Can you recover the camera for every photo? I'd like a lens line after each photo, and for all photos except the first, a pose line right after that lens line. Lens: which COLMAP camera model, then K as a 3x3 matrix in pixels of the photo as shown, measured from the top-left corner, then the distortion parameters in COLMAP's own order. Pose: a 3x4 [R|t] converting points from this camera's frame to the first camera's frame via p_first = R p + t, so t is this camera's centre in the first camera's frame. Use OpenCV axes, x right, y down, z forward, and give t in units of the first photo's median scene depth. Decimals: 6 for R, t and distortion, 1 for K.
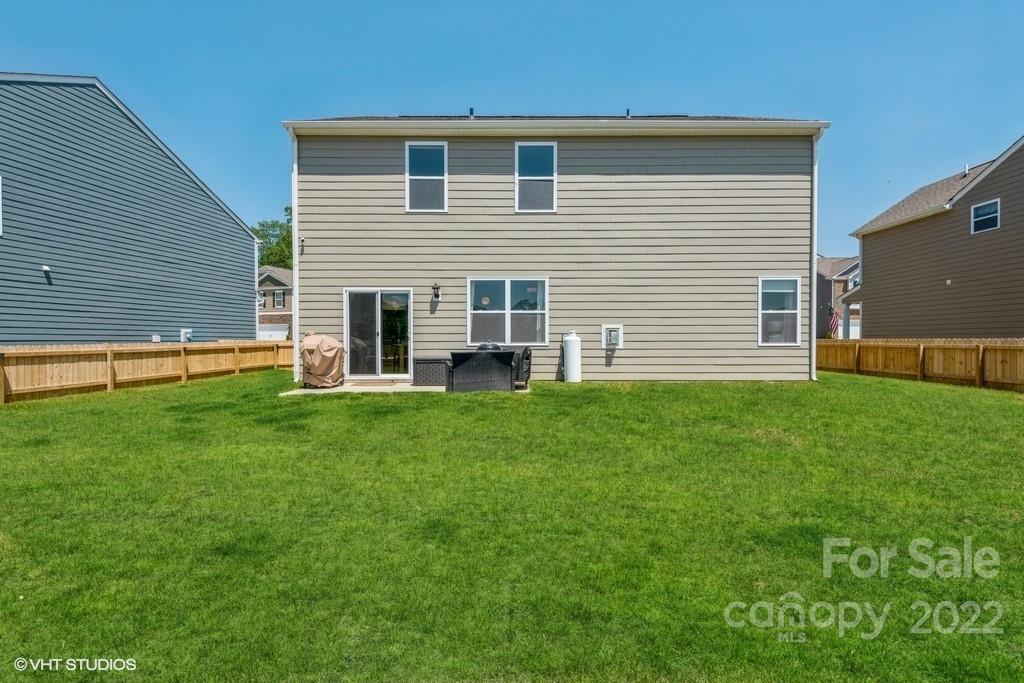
lens RADIAL K [[464.6, 0, 513.2], [0, 464.6, 344.0], [0, 0, 1]] dist [0.003761, -0.002999]
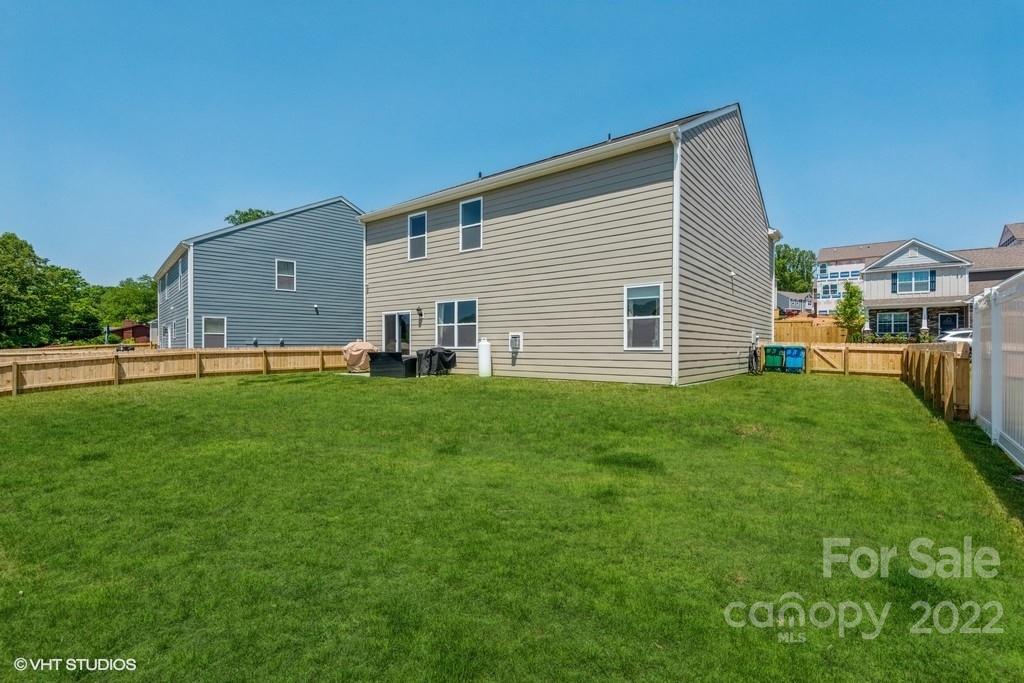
lens RADIAL K [[464.6, 0, 519.5], [0, 464.6, 343.4], [0, 0, 1]] dist [0.003761, -0.002999]
pose [[0.796371, -0.000981, -0.604807, 0.982242], [-0.004819, 0.999957, -0.007968, -0.001929], [0.604789, 0.009260, 0.796332, 0.005824]]
